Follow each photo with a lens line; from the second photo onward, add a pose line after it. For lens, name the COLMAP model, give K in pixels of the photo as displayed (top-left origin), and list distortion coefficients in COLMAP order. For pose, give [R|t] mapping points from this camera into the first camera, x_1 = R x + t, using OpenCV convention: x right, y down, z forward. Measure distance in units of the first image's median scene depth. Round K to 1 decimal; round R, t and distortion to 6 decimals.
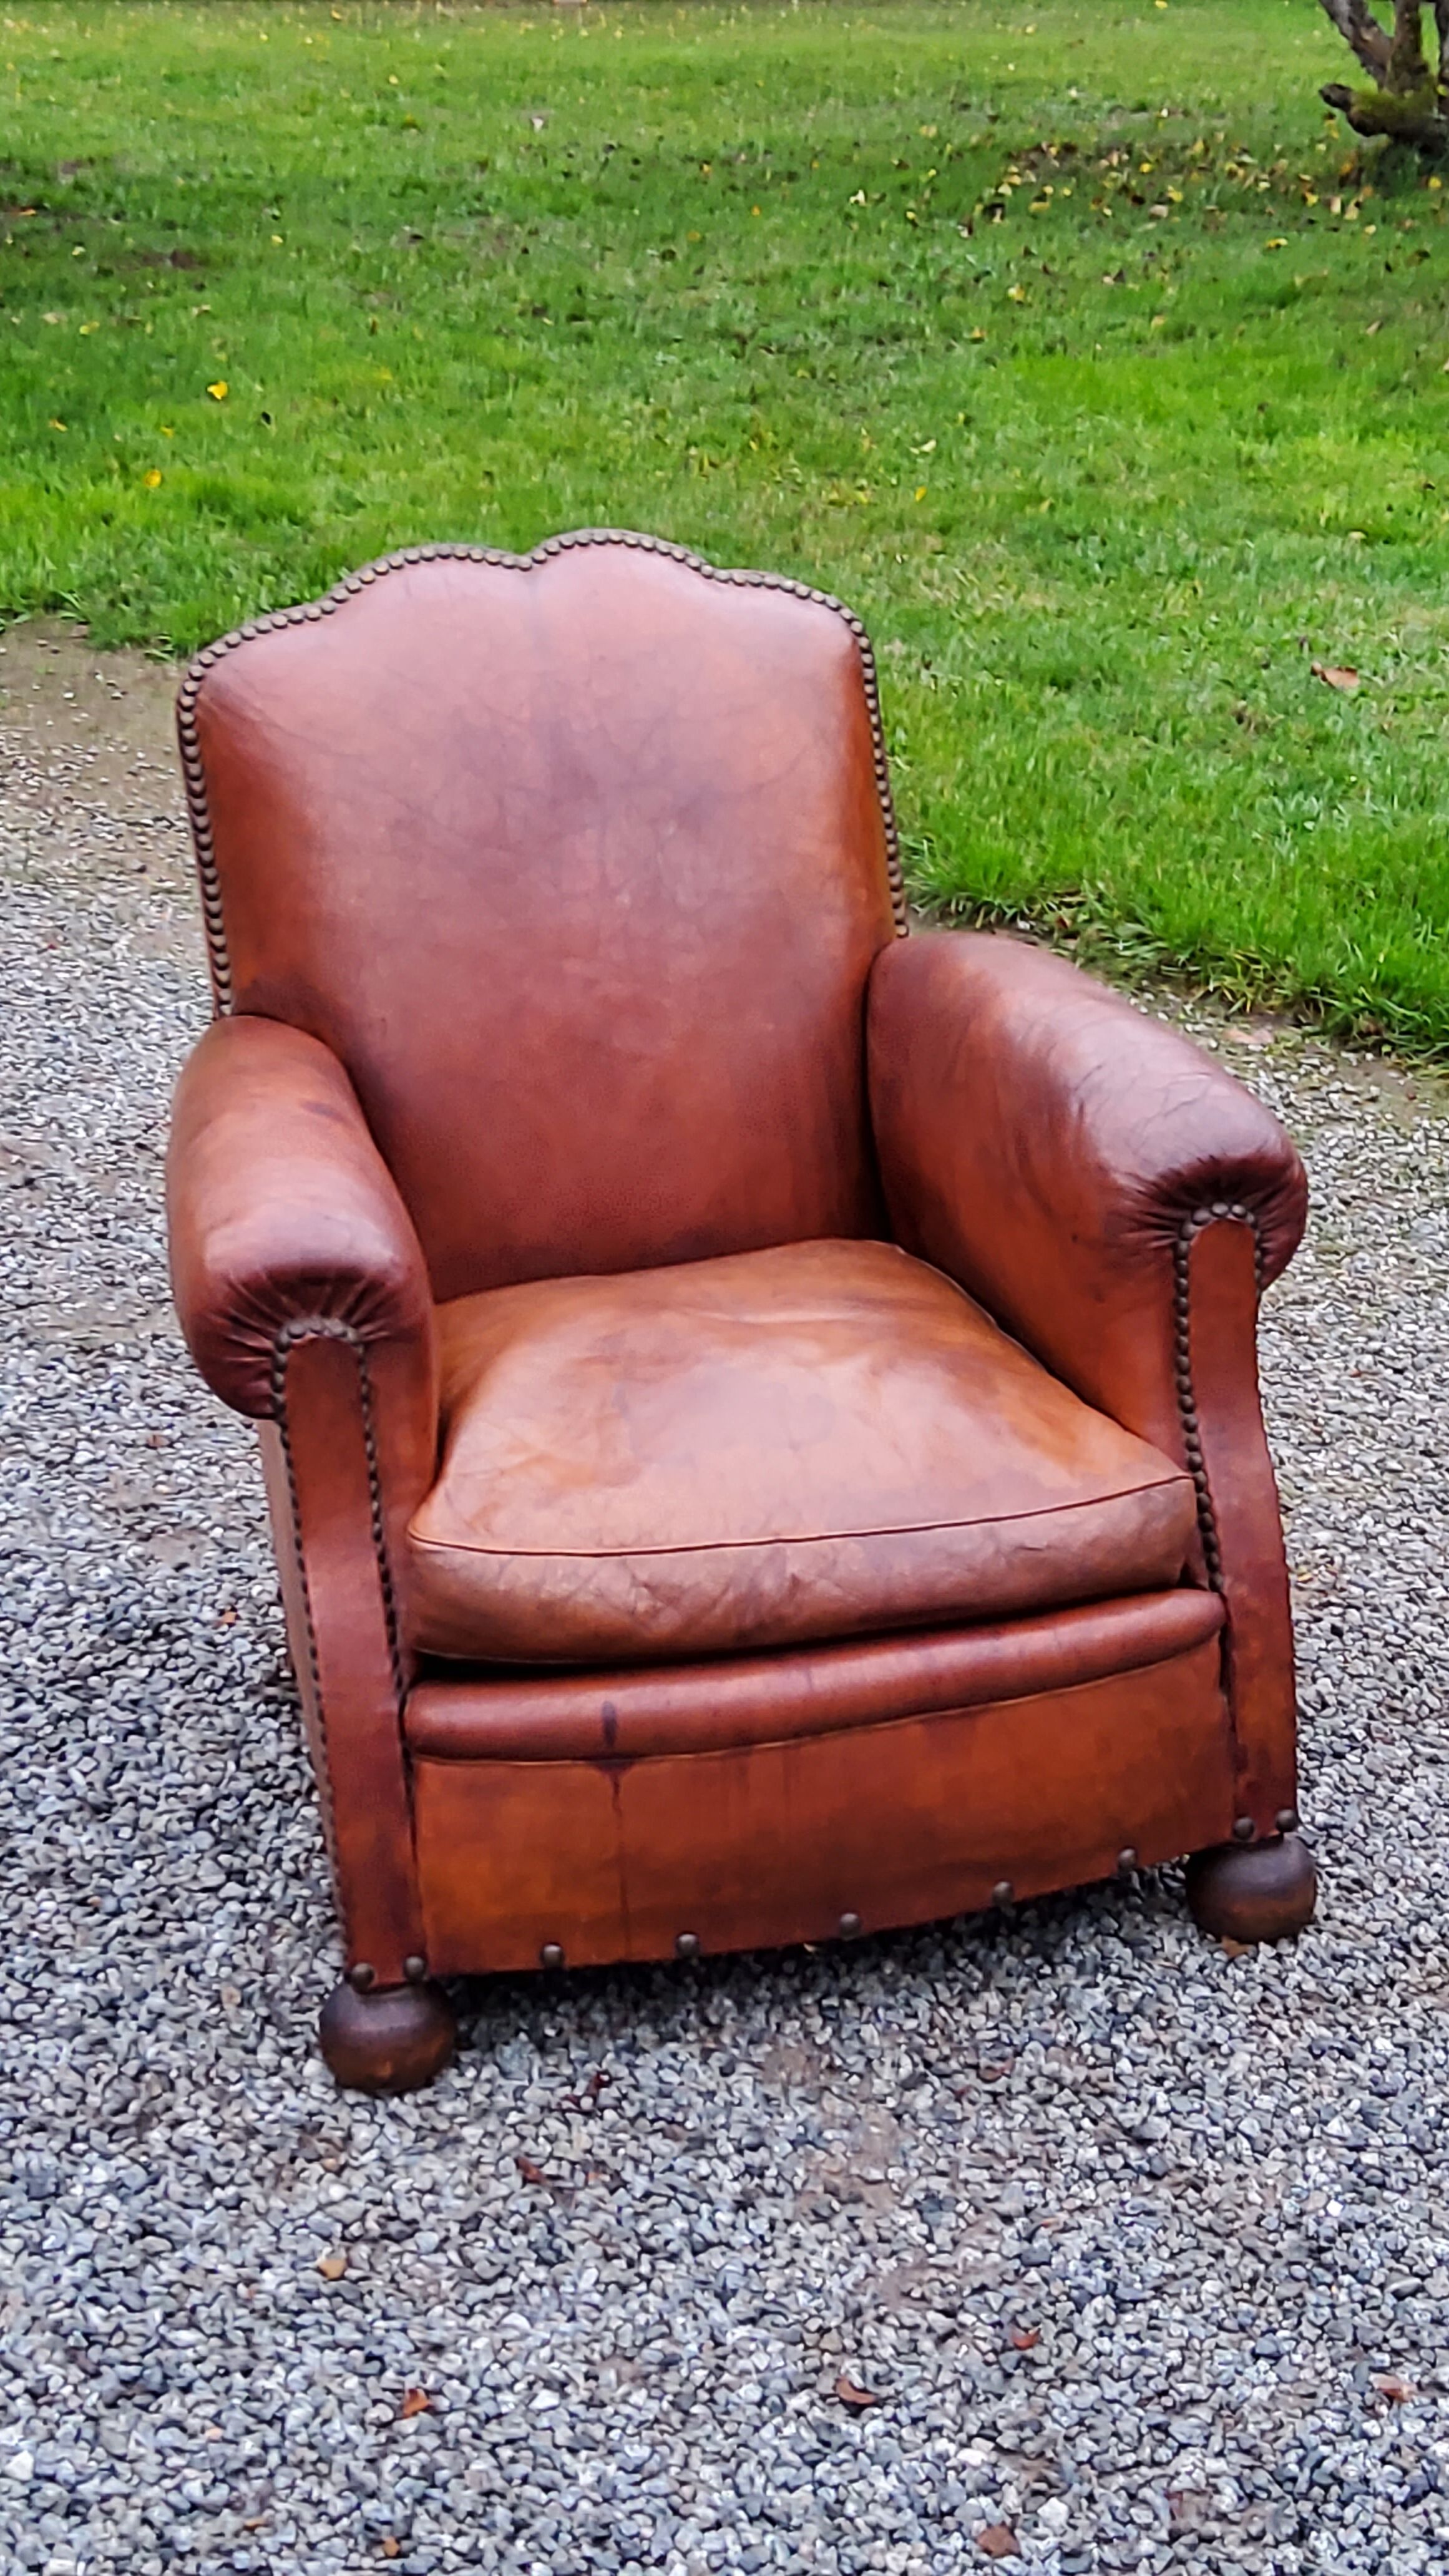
lens RADIAL K [[3797.6, 0, 727.8], [0, 3797.6, 1283.0], [0, 0, 1]] dist [0.104146, 0.000000]
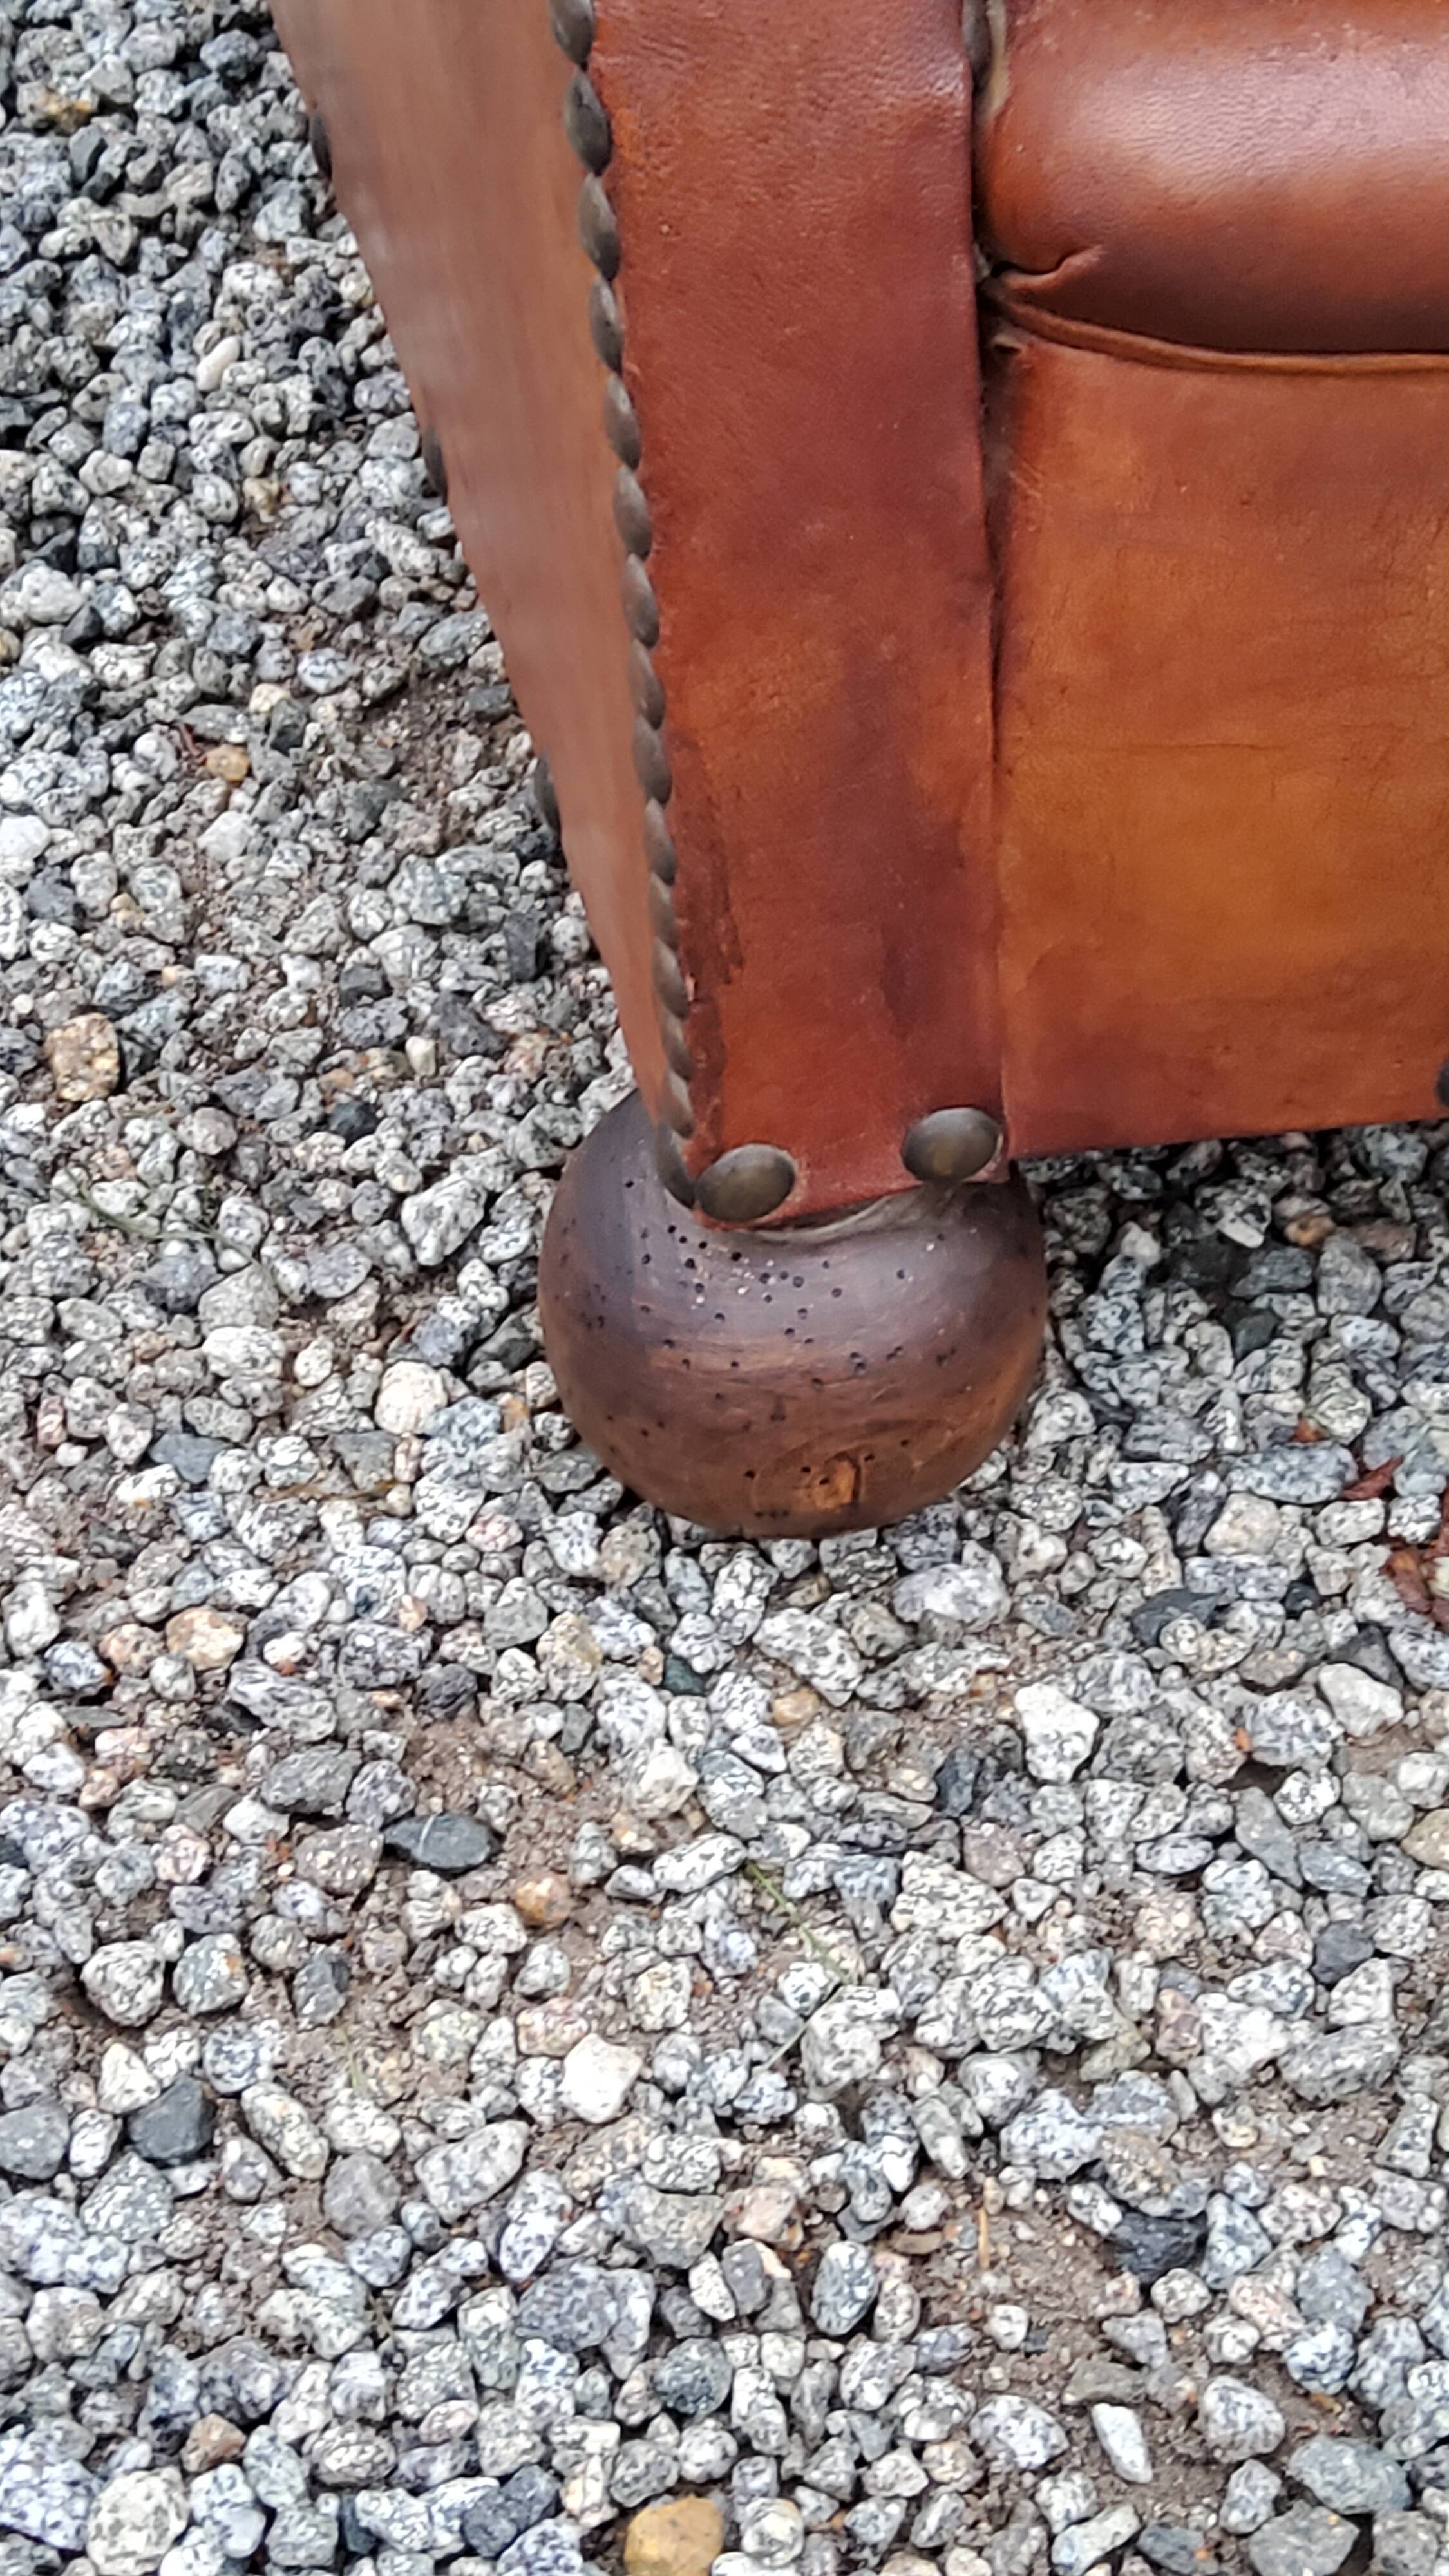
lens RADIAL K [[3829.8, 0, 718.2], [0, 3829.8, 1272.0], [0, 0, 1]] dist [0.140264, 0.000000]
pose [[0.997183, -0.036572, 0.065486, -0.102784], [0.001246, 0.881029, 0.473060, 0.061172], [-0.074996, -0.471646, 0.878593, 0.698888]]
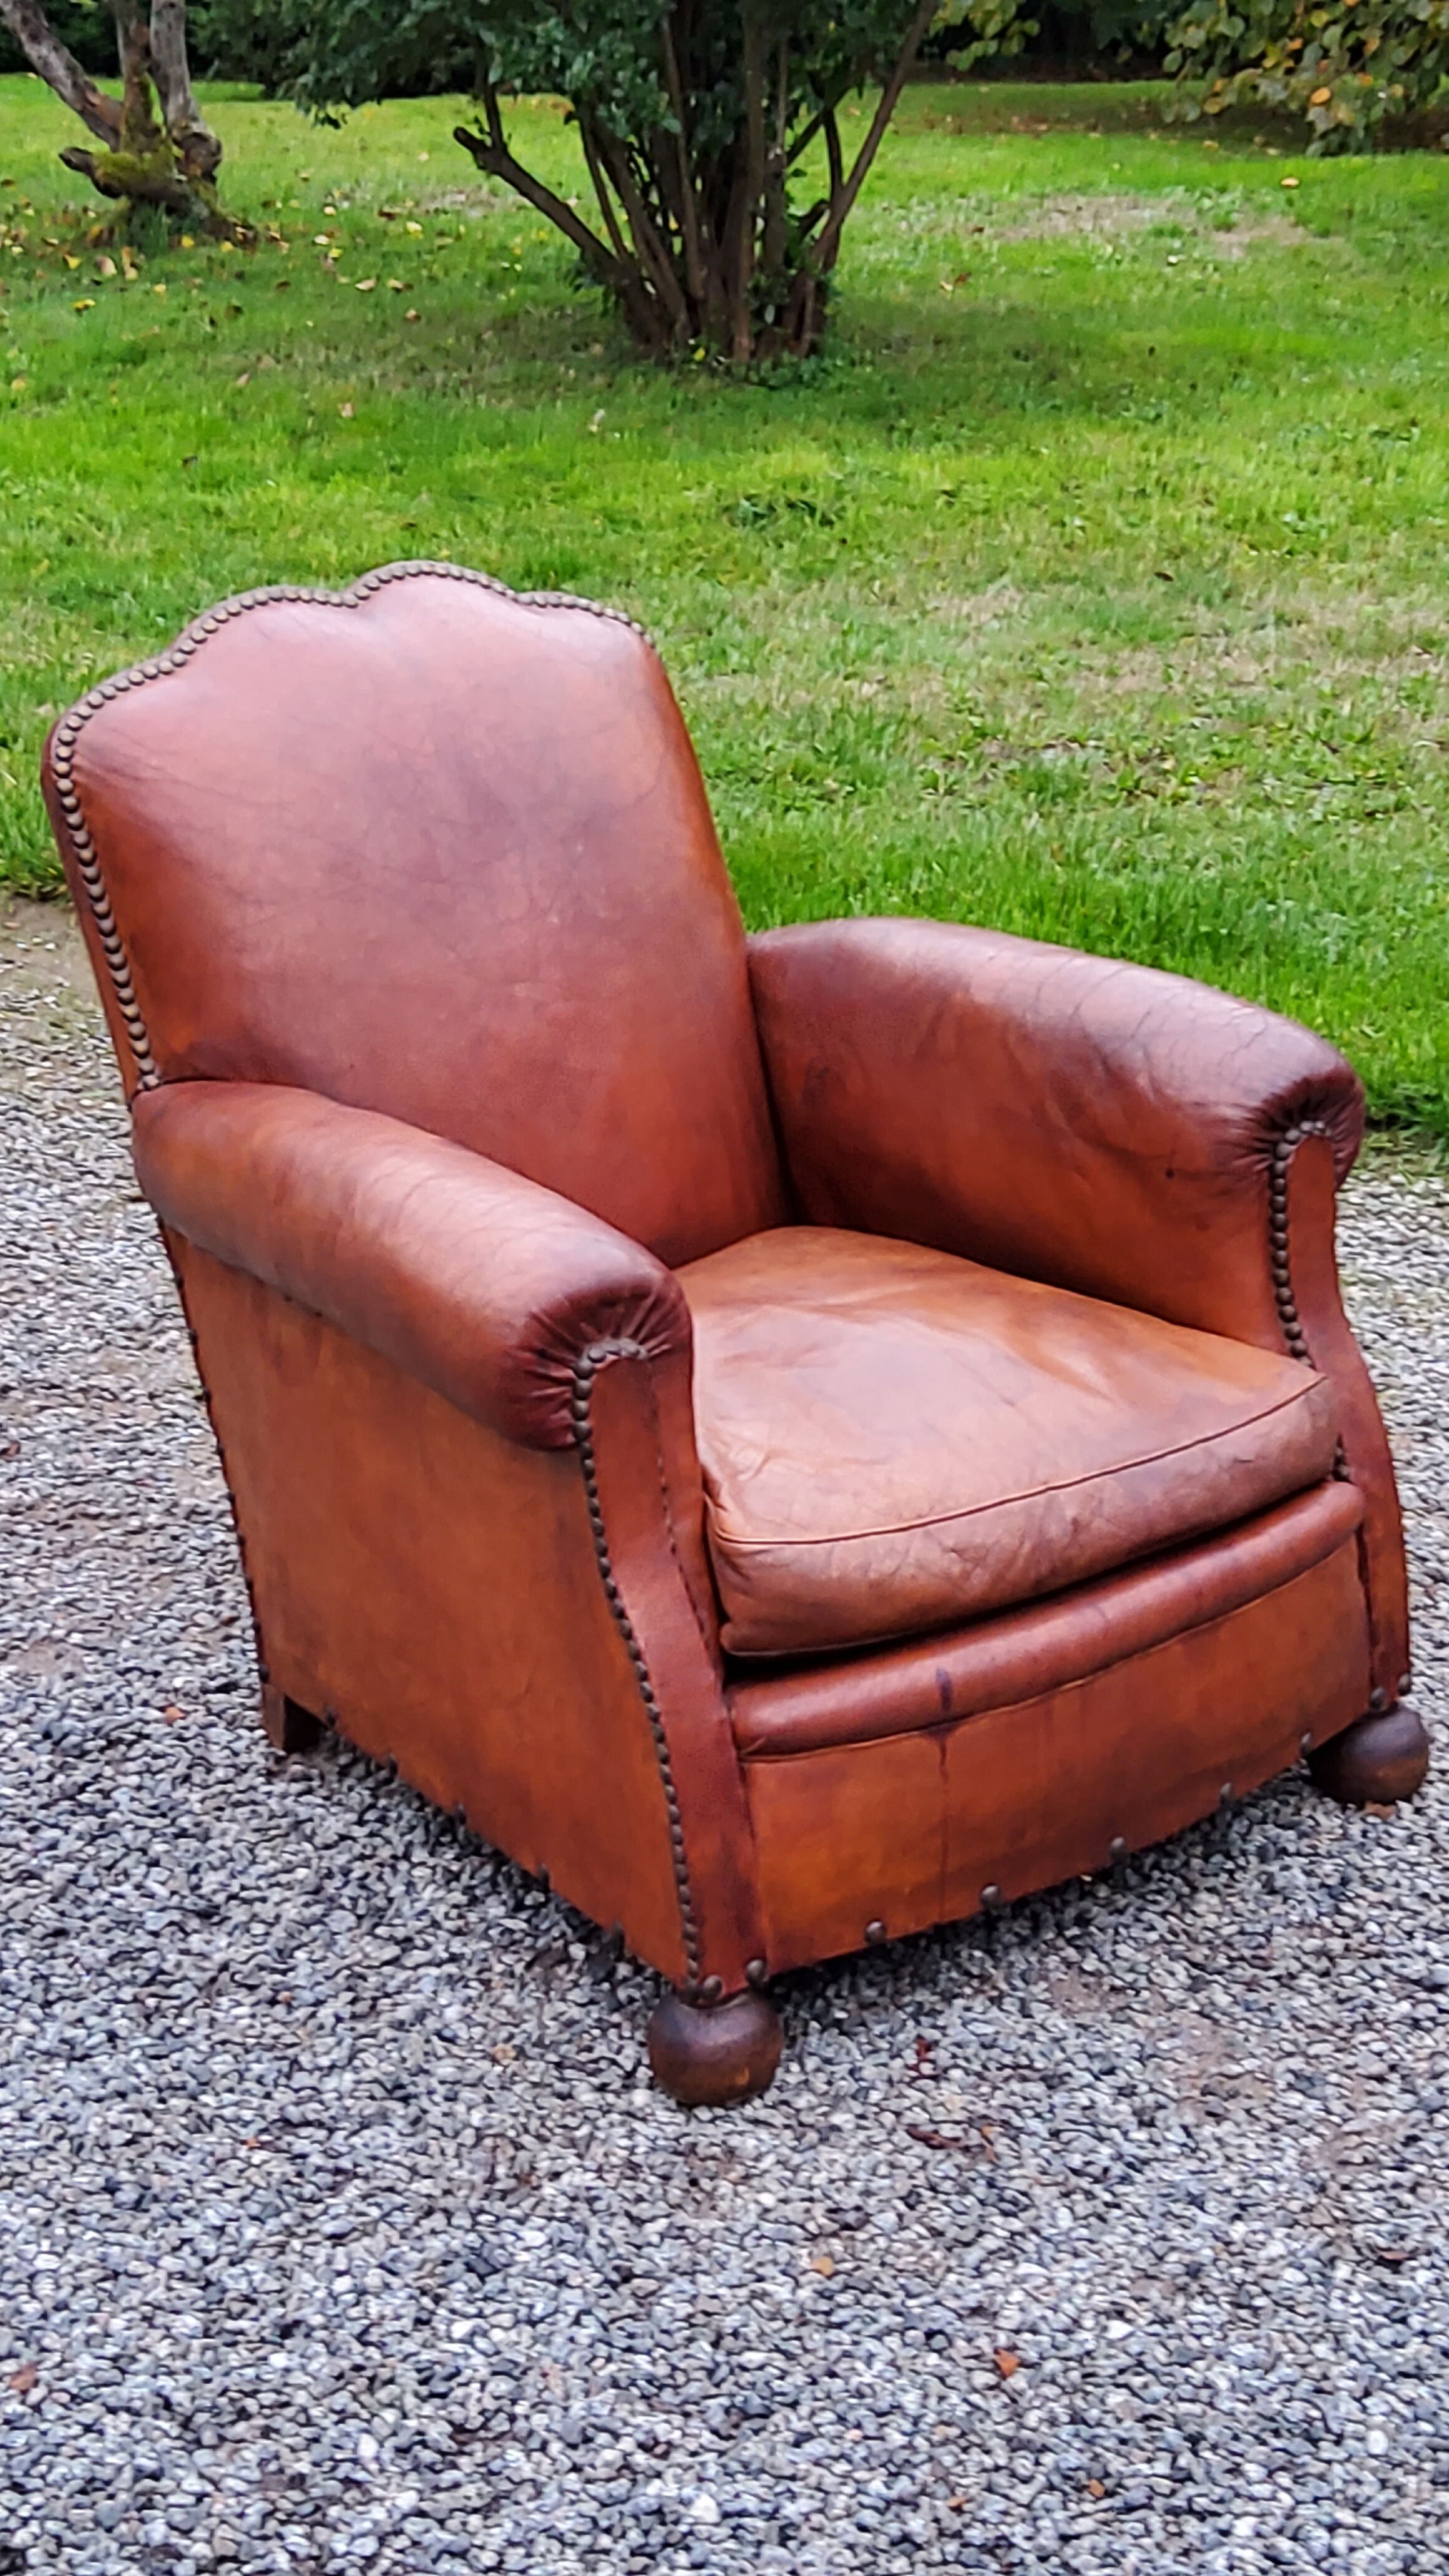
lens RADIAL K [[3797.6, 0, 730.1], [0, 3797.6, 1288.5], [0, 0, 1]] dist [0.104146, 0.000000]
pose [[0.923802, -0.140621, 0.356112, -0.378741], [0.146612, 0.989141, 0.010260, -0.008505], [-0.353688, 0.042732, 0.934387, 0.051925]]
